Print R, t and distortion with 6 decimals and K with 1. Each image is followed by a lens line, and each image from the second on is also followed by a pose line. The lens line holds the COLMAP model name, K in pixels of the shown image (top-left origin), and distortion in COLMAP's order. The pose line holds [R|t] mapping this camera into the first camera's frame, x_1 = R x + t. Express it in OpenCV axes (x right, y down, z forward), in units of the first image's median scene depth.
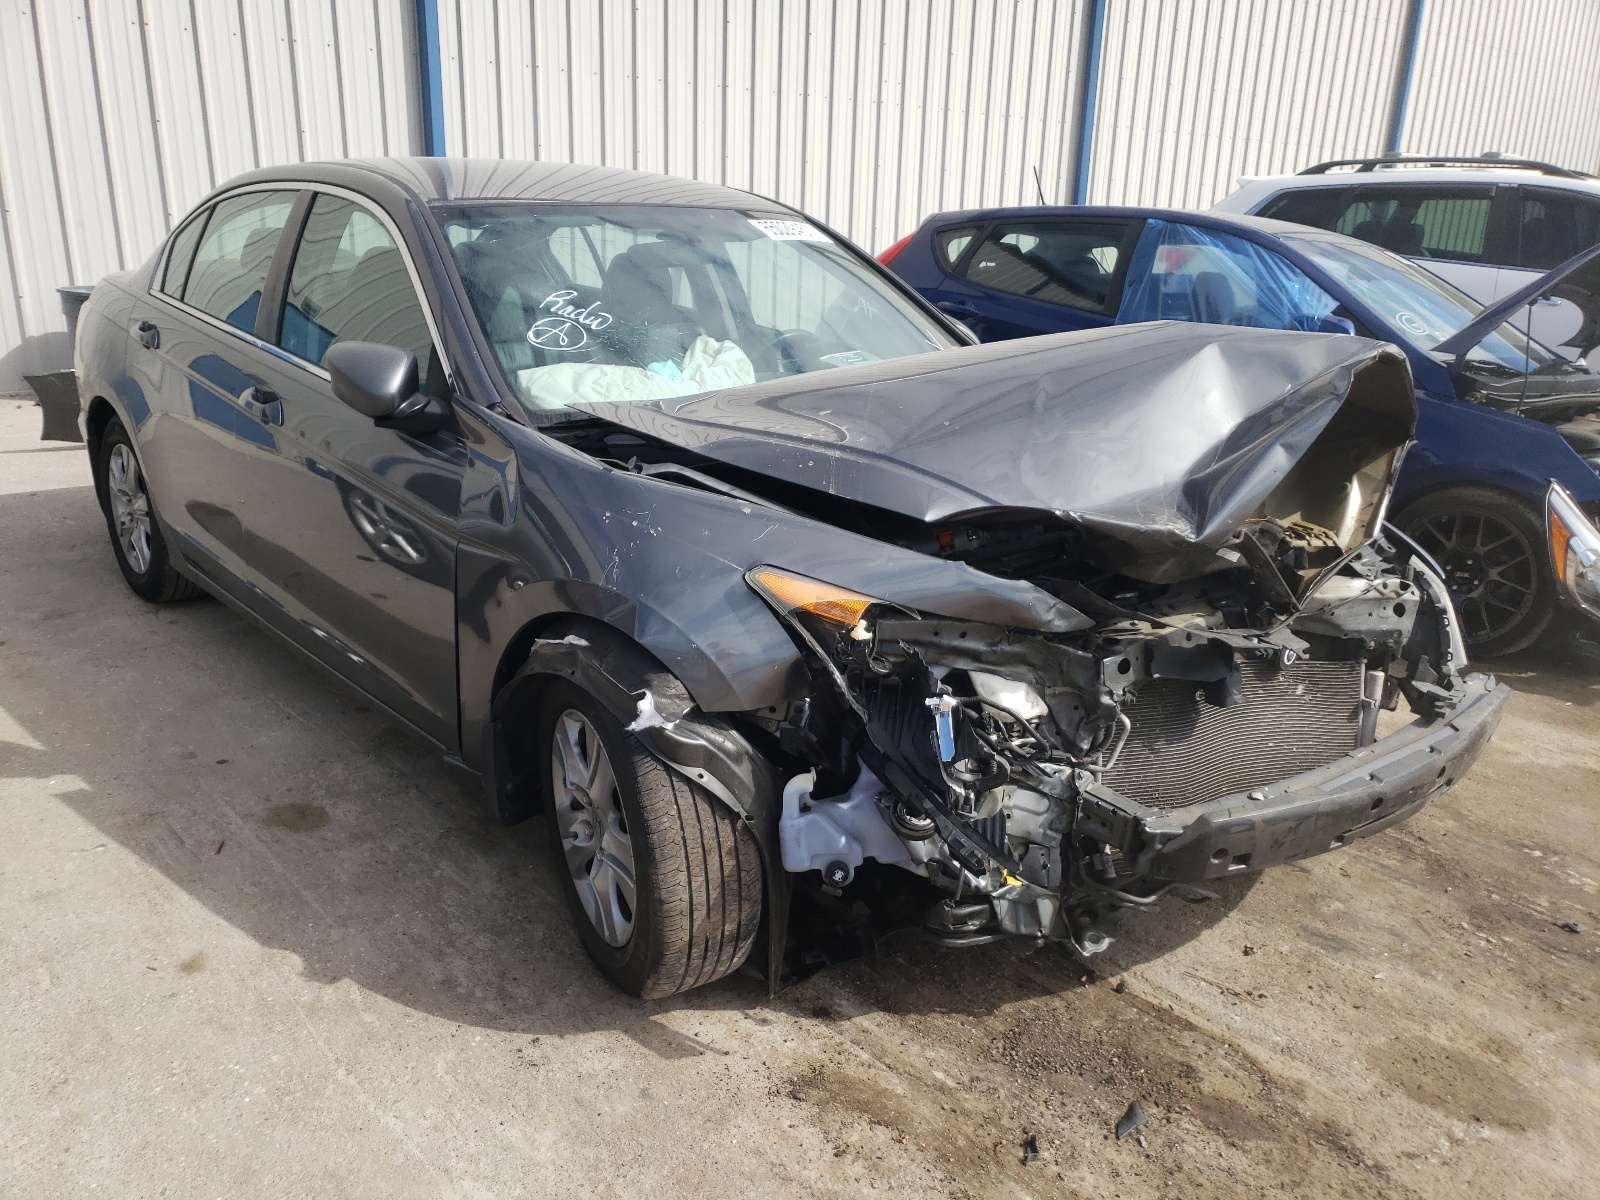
lens RADIAL K [[1281.9, 0, 800.0], [0, 1281.9, 600.0], [0, 0, 1]] dist [0.014550, -0.000575]
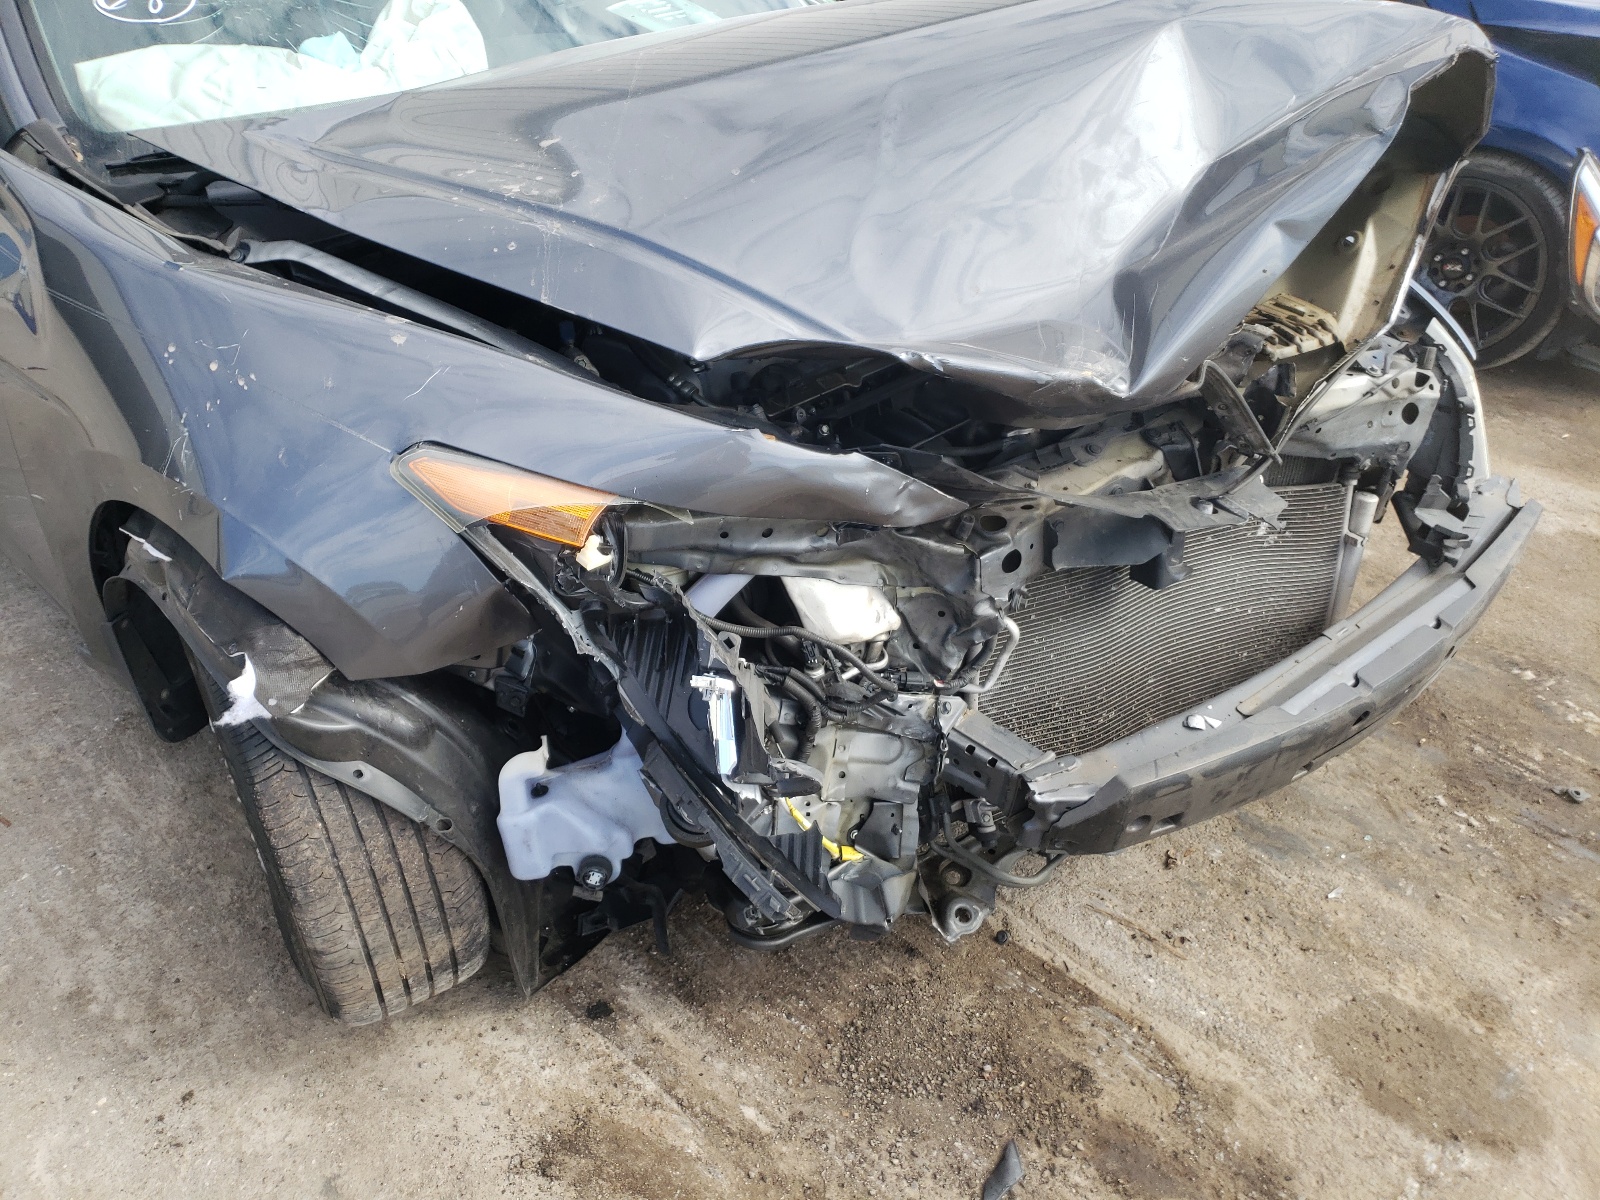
lens RADIAL K [[1281.9, 0, 800.0], [0, 1281.9, 600.0], [0, 0, 1]] dist [0.014550, -0.000575]
pose [[0.998166, -0.037454, 0.047550, 0.108507], [0.022346, 0.958099, 0.285566, -0.117240], [-0.056253, -0.283980, 0.957179, 0.359568]]
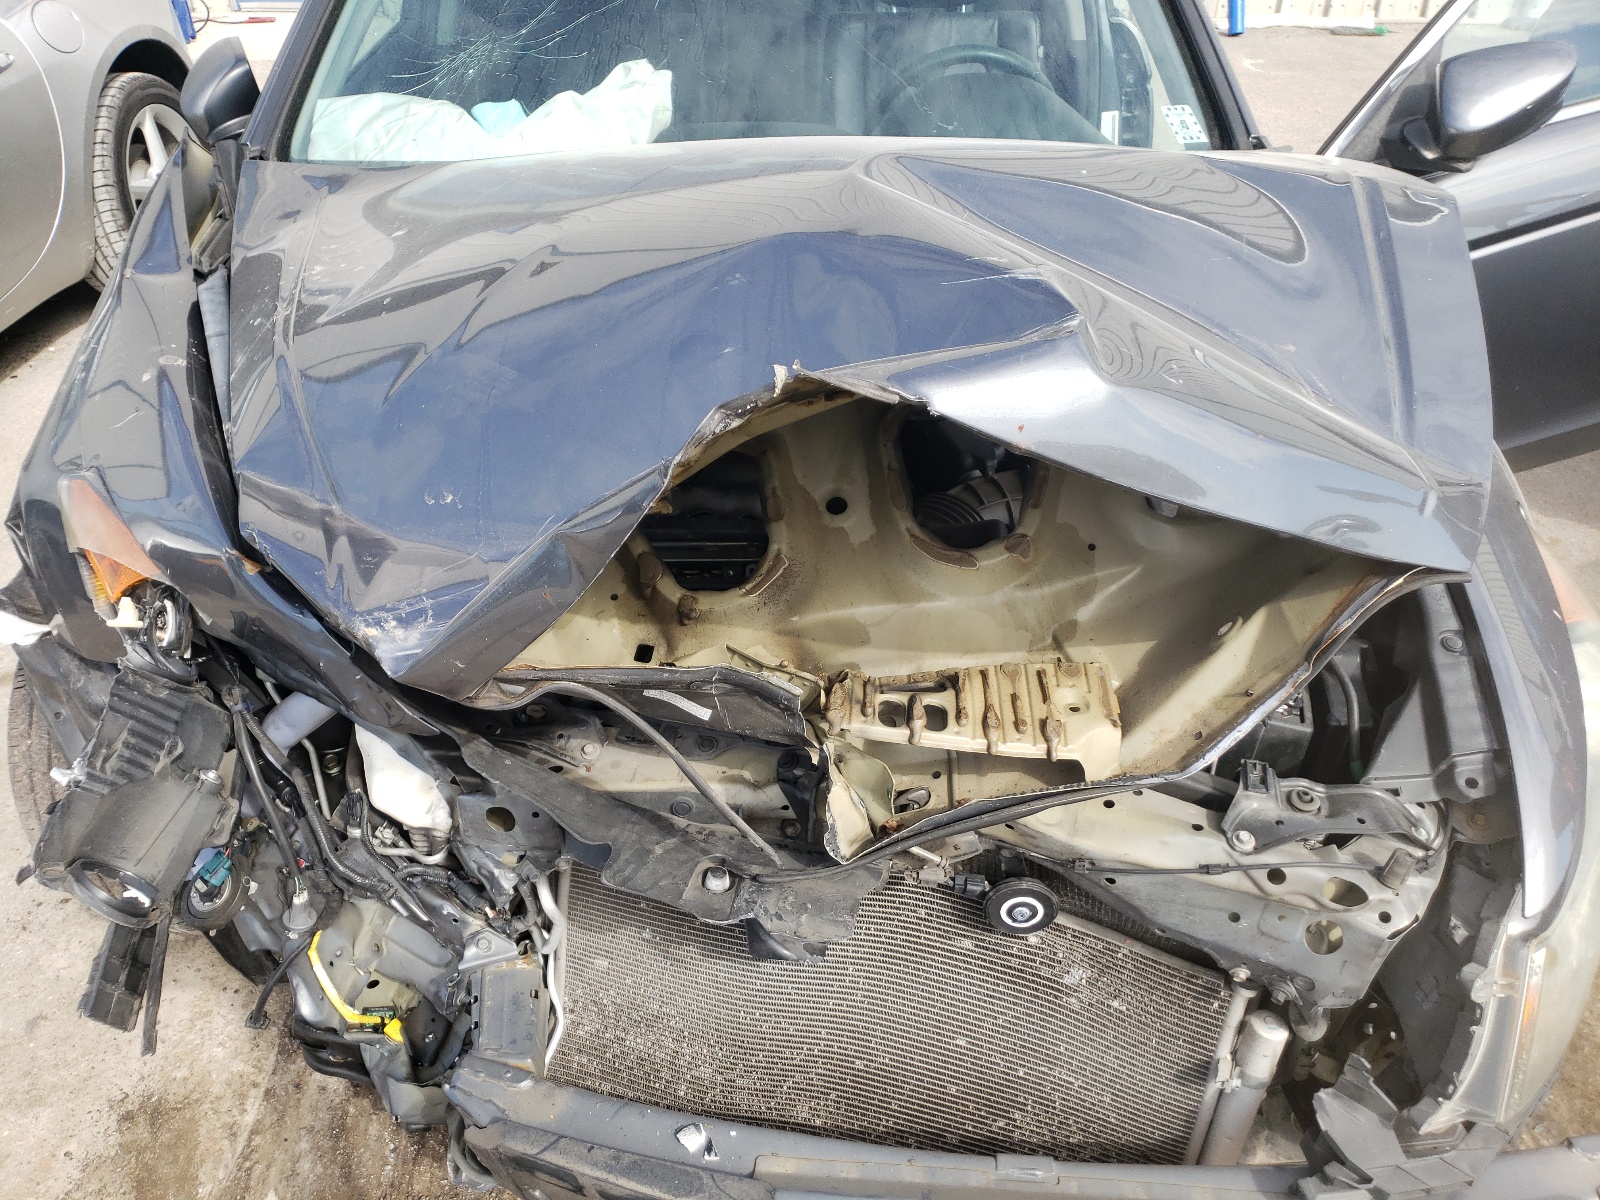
lens RADIAL K [[1281.9, 0, 800.0], [0, 1281.9, 600.0], [0, 0, 1]] dist [0.014550, -0.000575]
pose [[0.734116, 0.332796, -0.591879, 0.628552], [-0.170039, 0.933987, 0.314252, -0.227147], [0.657389, -0.130055, 0.742243, 0.667422]]
